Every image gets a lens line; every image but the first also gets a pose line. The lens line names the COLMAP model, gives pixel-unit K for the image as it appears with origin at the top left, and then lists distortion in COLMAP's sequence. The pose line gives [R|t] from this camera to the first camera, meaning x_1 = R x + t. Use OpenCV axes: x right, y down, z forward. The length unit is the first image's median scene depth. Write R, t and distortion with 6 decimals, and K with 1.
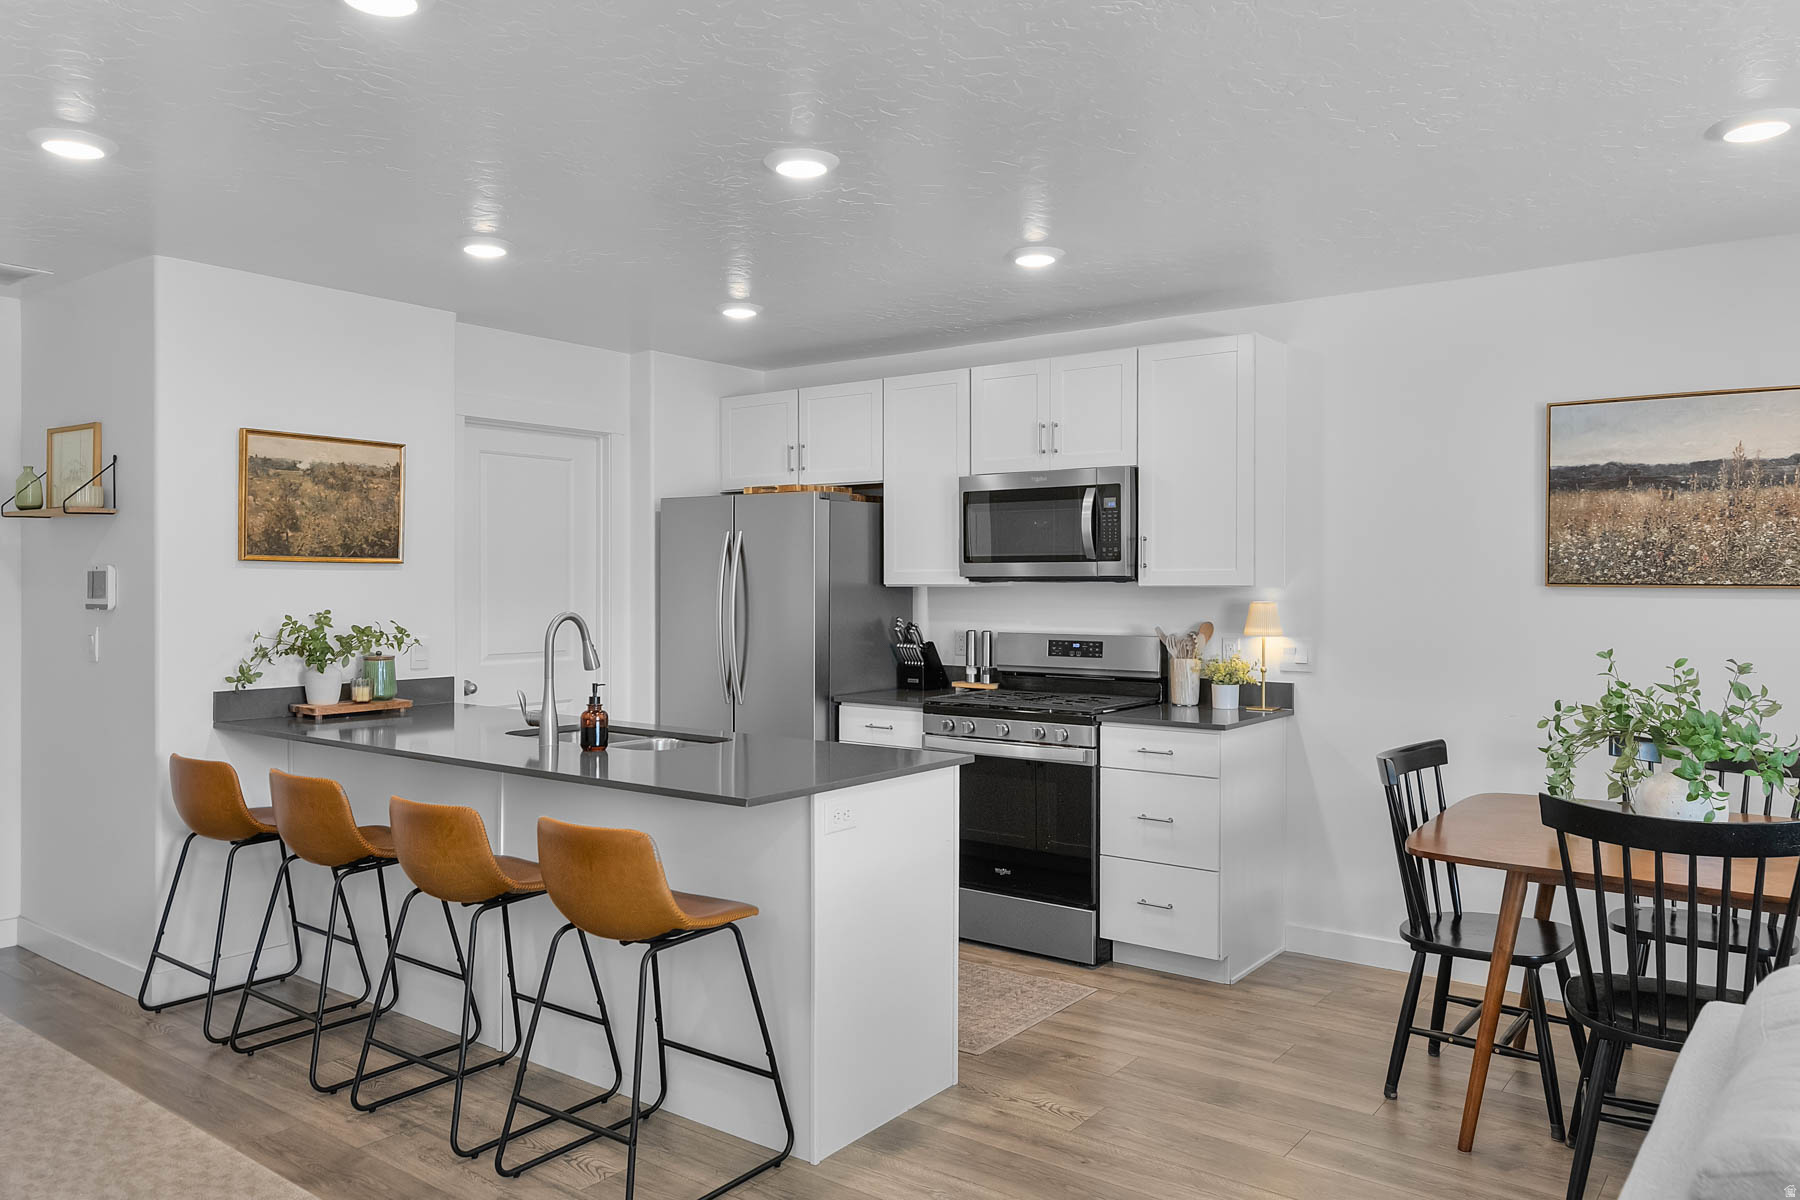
lens RADIAL K [[1260.5, 0, 900.0], [0, 1260.5, 600.0], [0, 0, 1]] dist [0.002348, -0.000639]
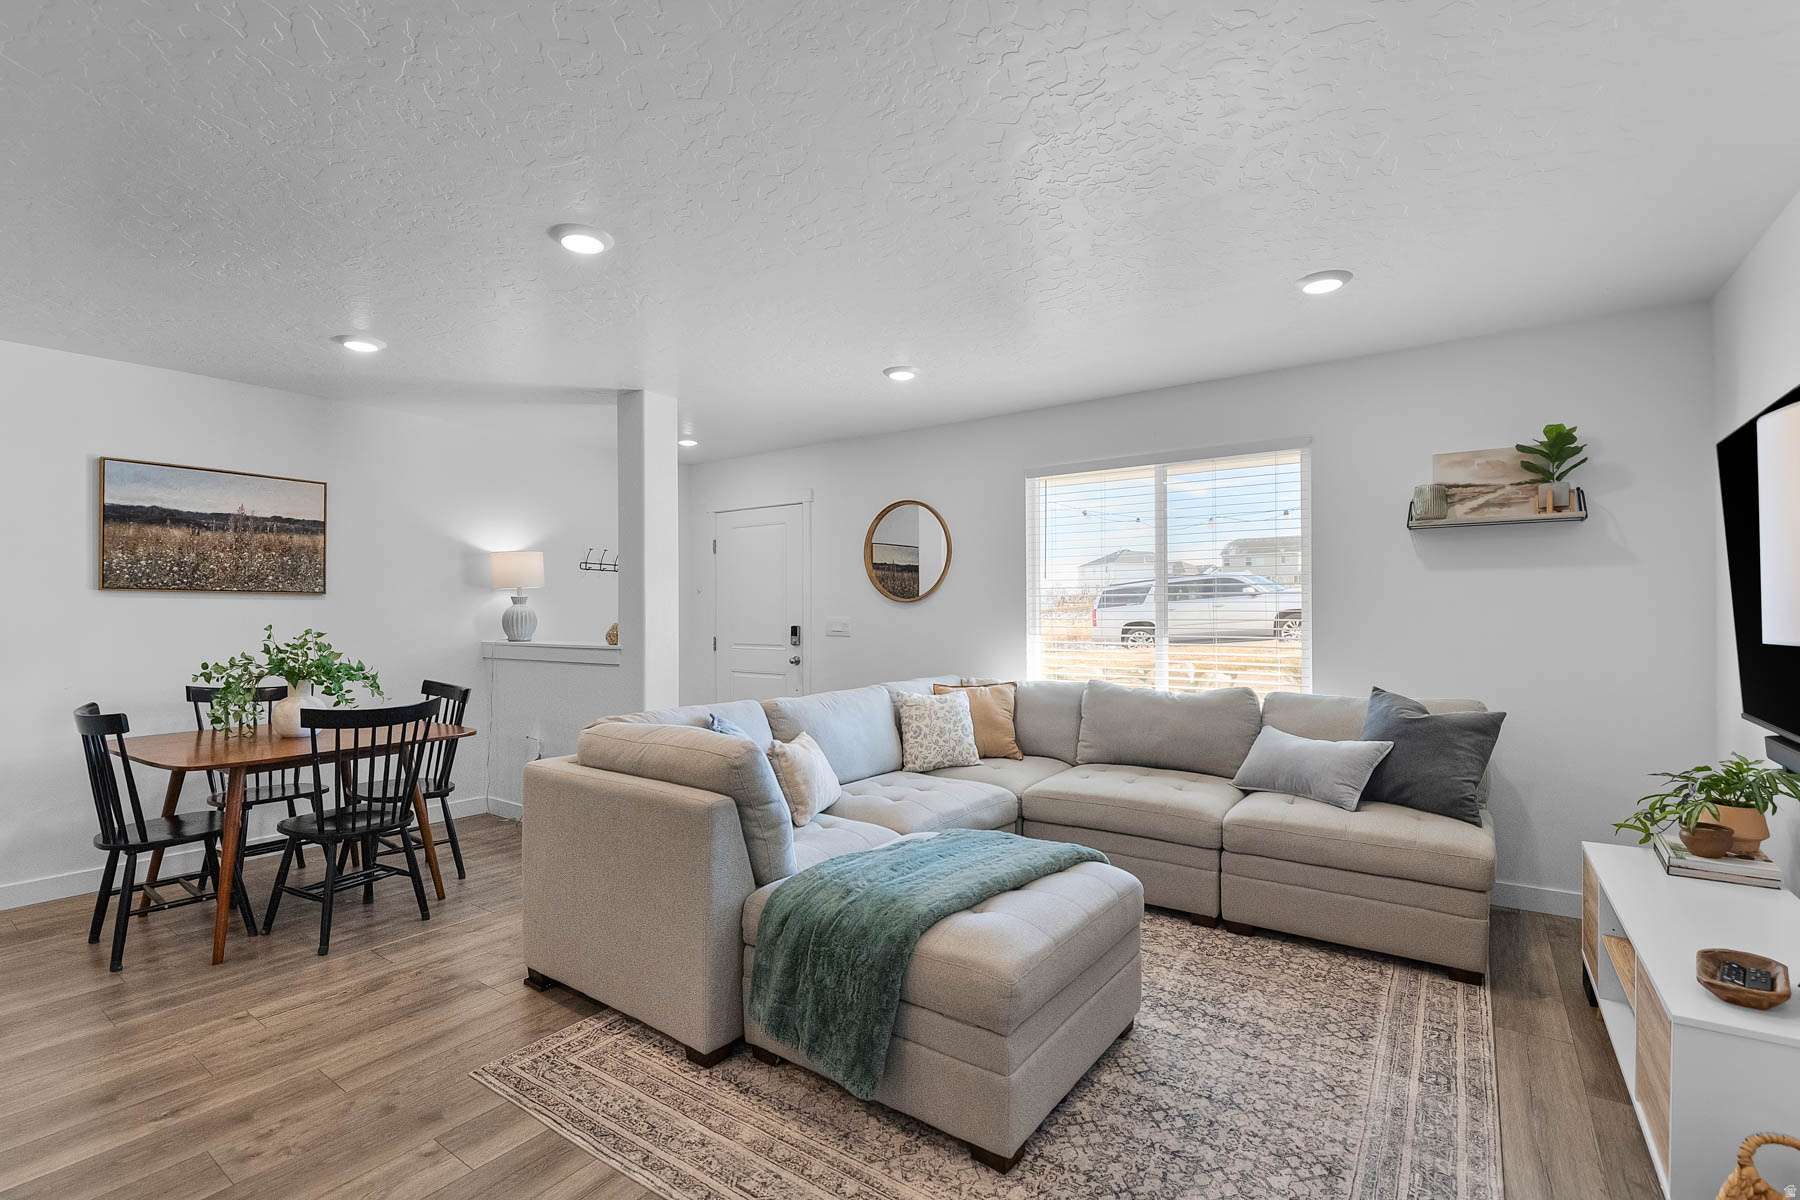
lens RADIAL K [[809.5, 0, 864.4], [0, 809.5, 608.4], [0, 0, 1]] dist [0.001336, -0.005951]
pose [[-0.002879, 0.000174, 0.999996, -0.344951], [0.016419, 0.999865, -0.000127, 0.021656], [-0.999861, 0.016418, -0.002881, 0.161571]]
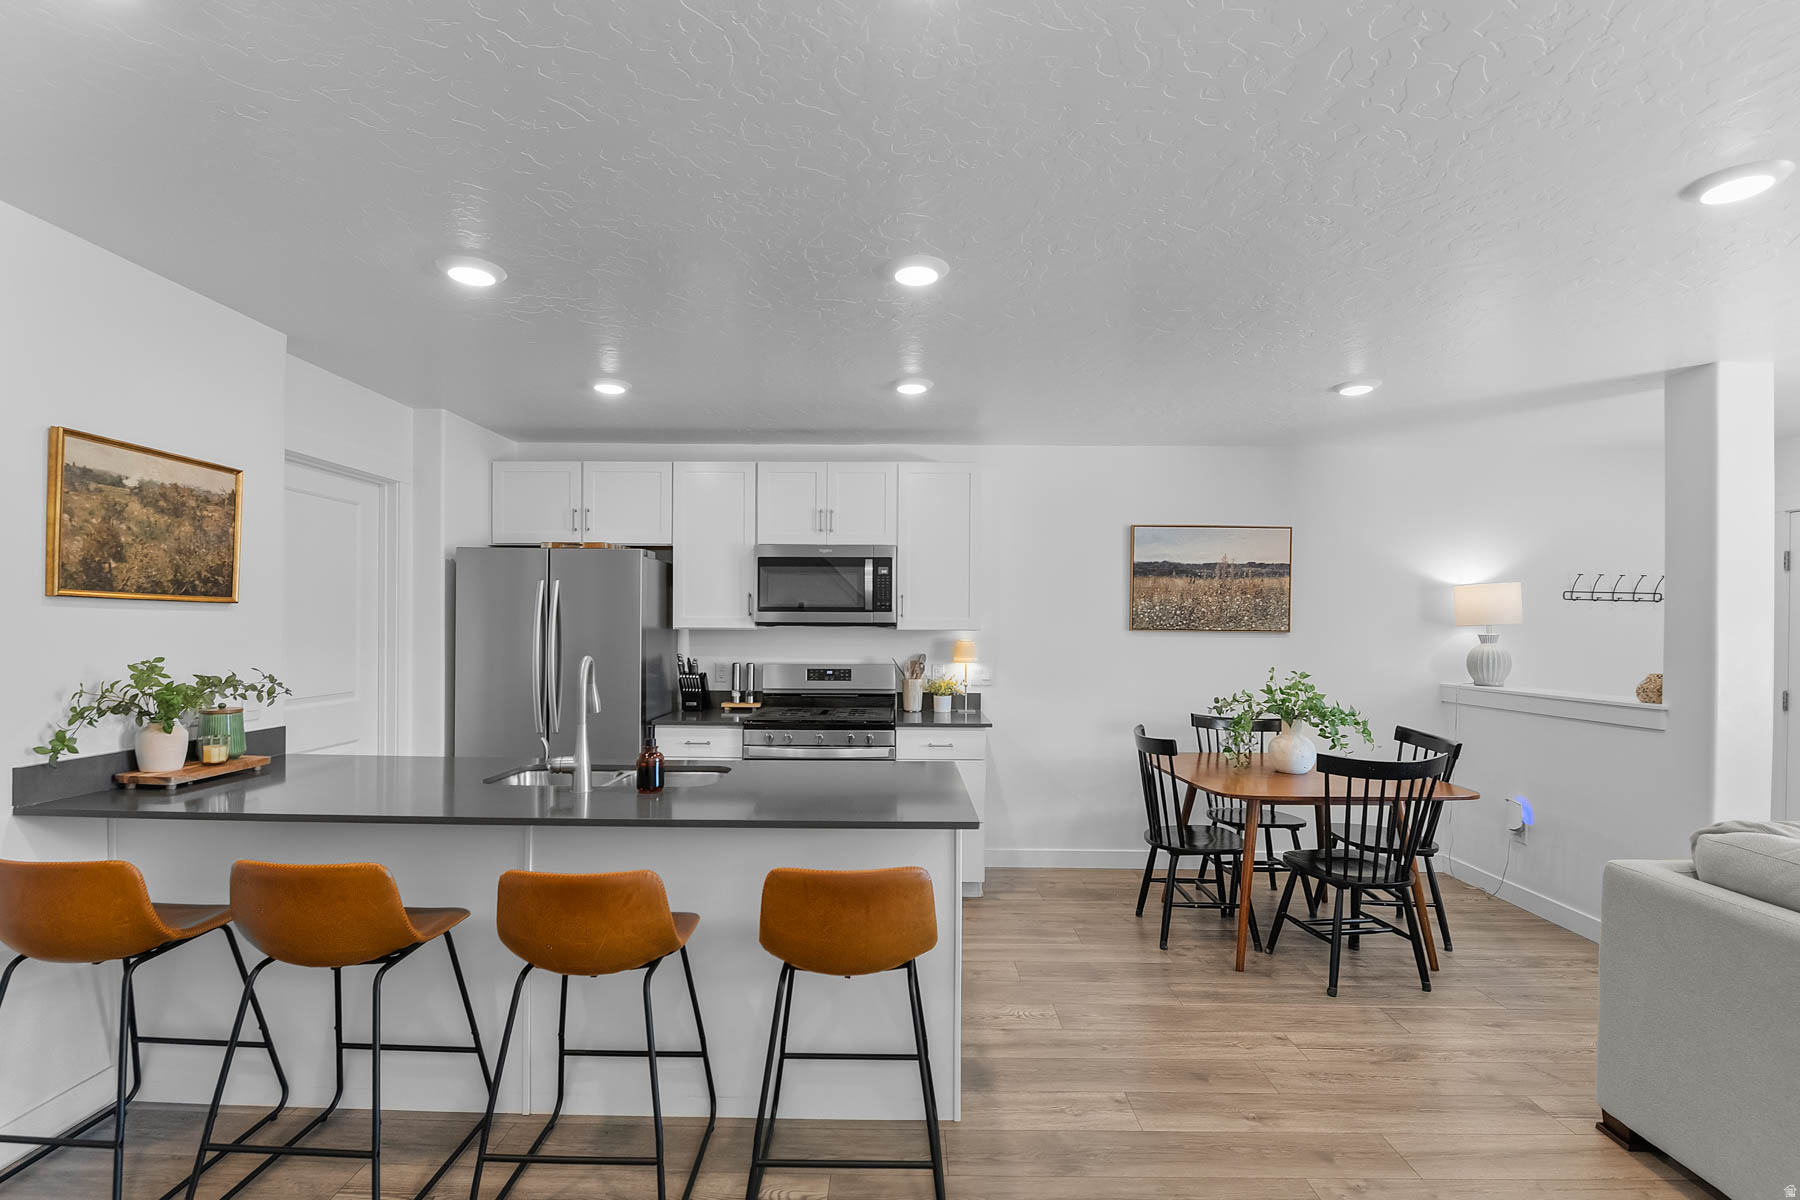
lens RADIAL K [[809.6, 0, 900.4], [0, 809.6, 627.0], [0, 0, 1]] dist [-0.000121, -0.007308]
pose [[0.804900, 0.003329, 0.593401, -0.375385], [0.002827, 0.999951, -0.009444, -0.005779], [-0.593403, 0.009279, 0.804852, 0.276819]]
